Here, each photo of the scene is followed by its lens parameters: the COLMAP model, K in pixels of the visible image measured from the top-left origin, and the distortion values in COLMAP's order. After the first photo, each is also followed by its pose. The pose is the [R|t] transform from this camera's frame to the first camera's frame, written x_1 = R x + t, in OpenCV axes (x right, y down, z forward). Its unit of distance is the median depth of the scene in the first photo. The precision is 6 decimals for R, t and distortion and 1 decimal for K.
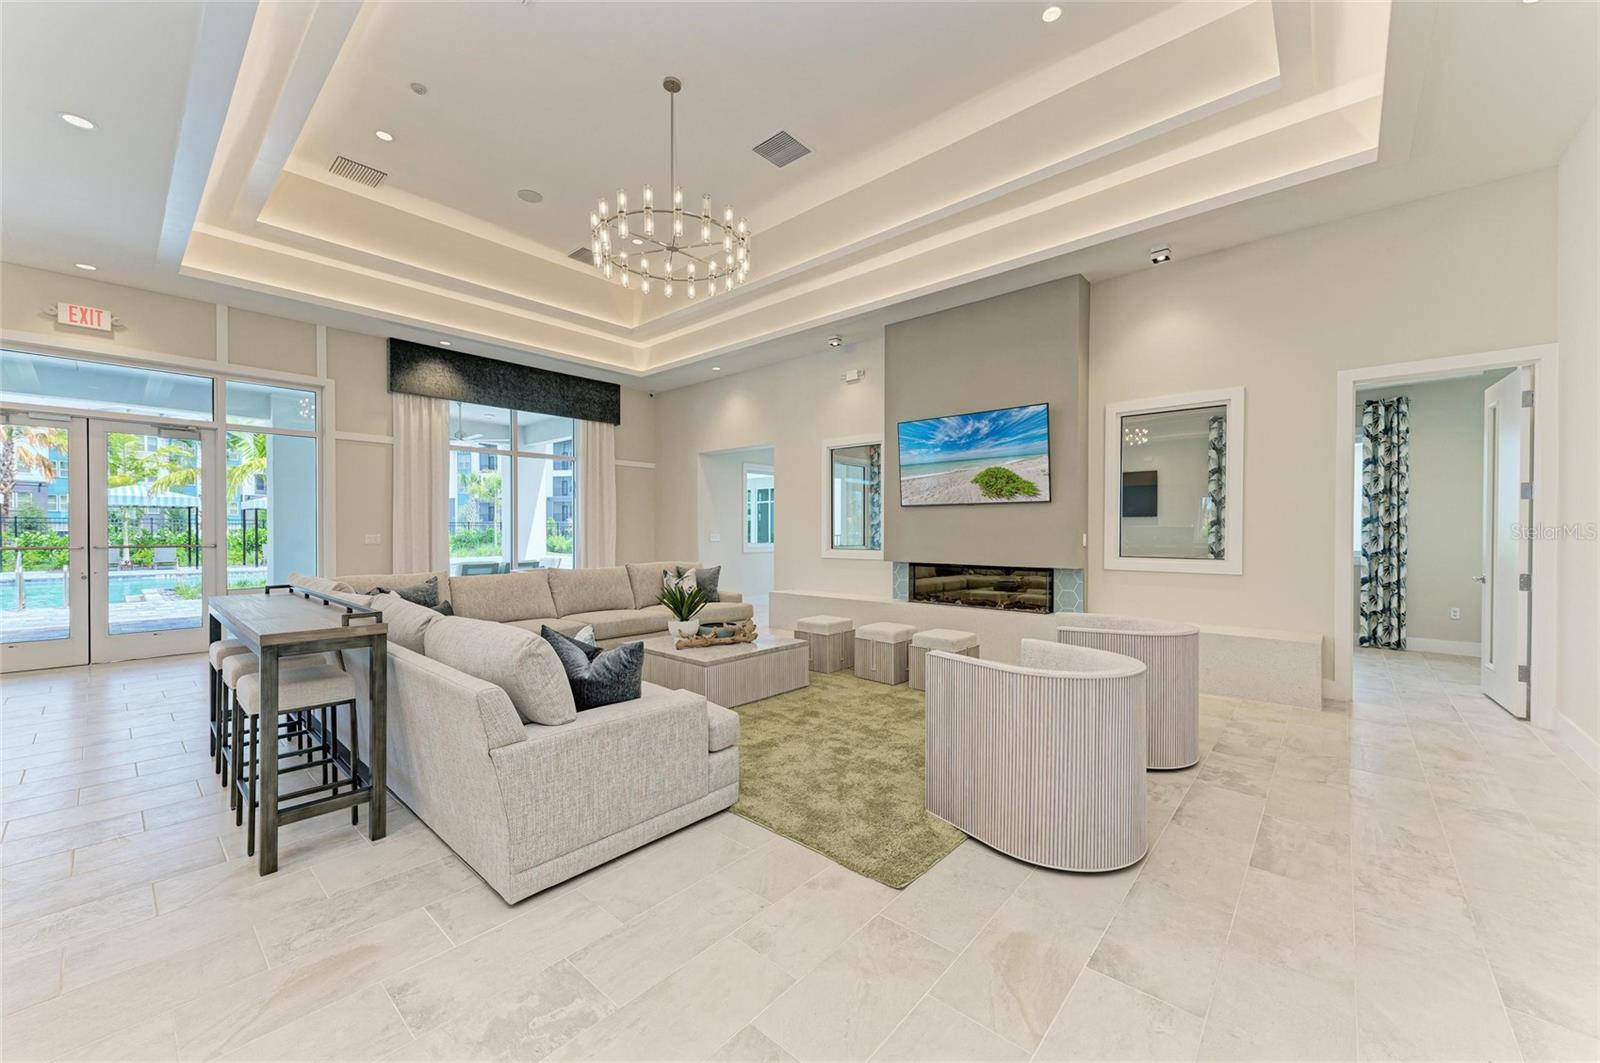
lens RADIAL K [[604.1, 0, 800.0], [0, 604.1, 531.5], [0, 0, 1]] dist [0.001636, 0.000089]
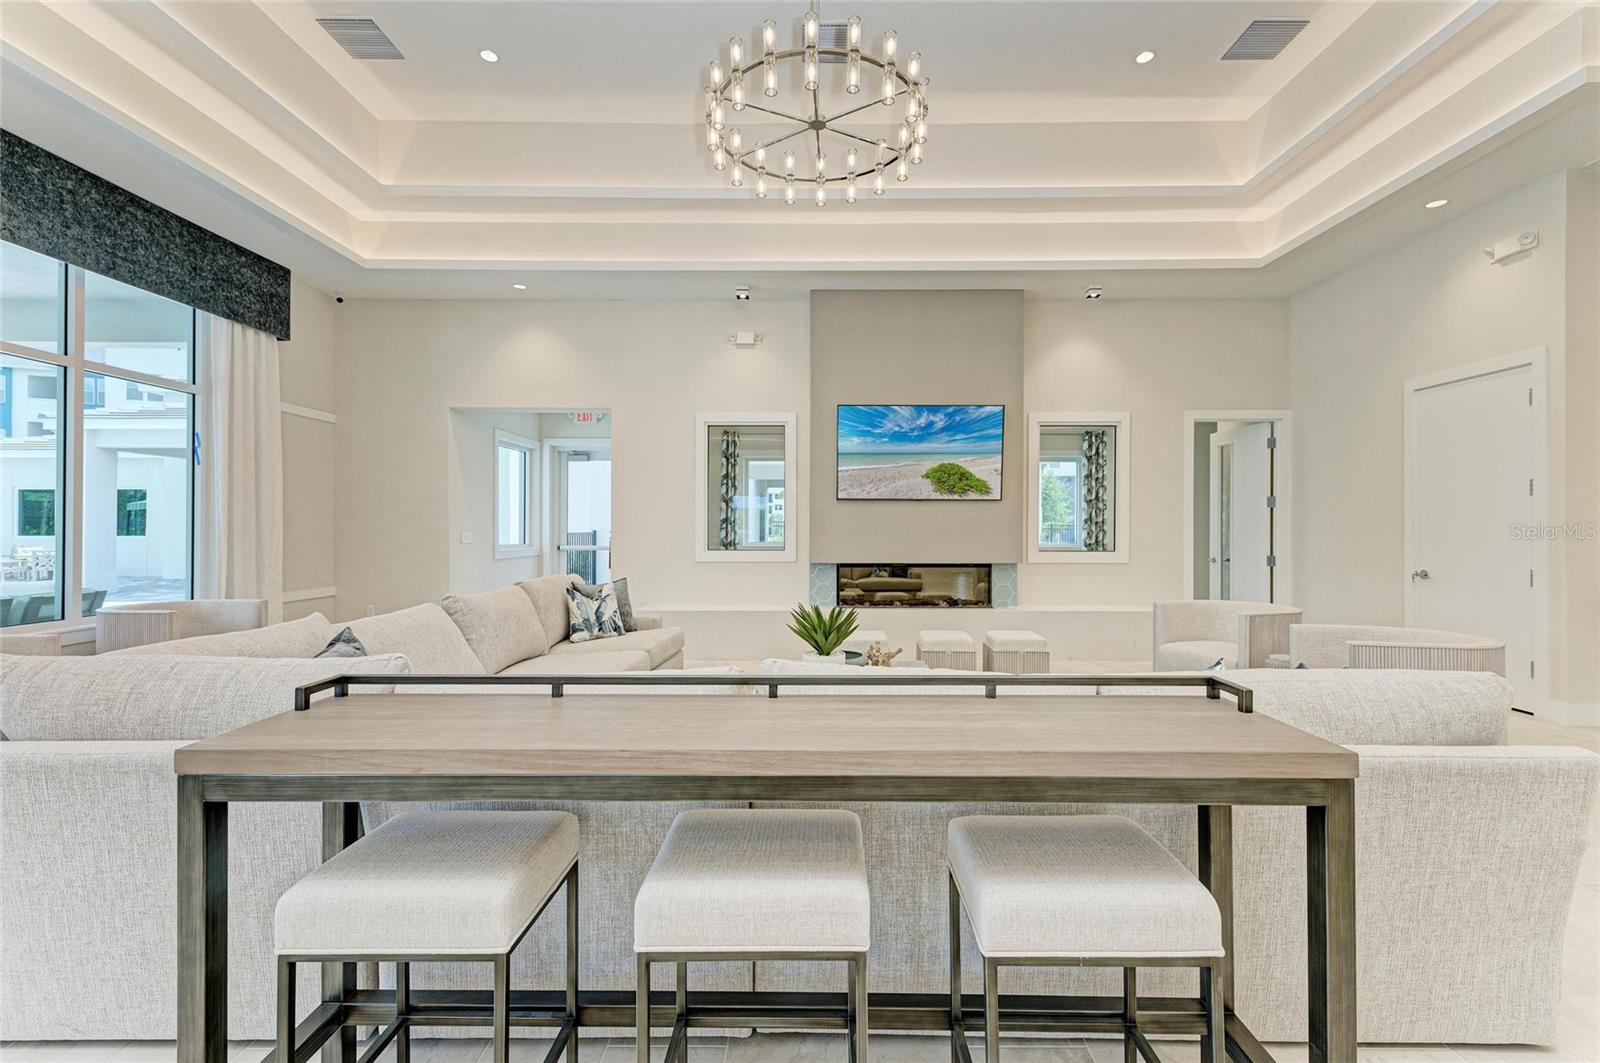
lens RADIAL K [[637.9, 0, 942.1], [0, 637.9, 524.3], [0, 0, 1]] dist [0.014046, -0.005651]
pose [[0.752916, 0.004056, 0.658104, -0.355713], [-0.000478, 0.999984, -0.005616, -0.000812], [-0.658117, 0.003914, 0.752906, 0.215304]]
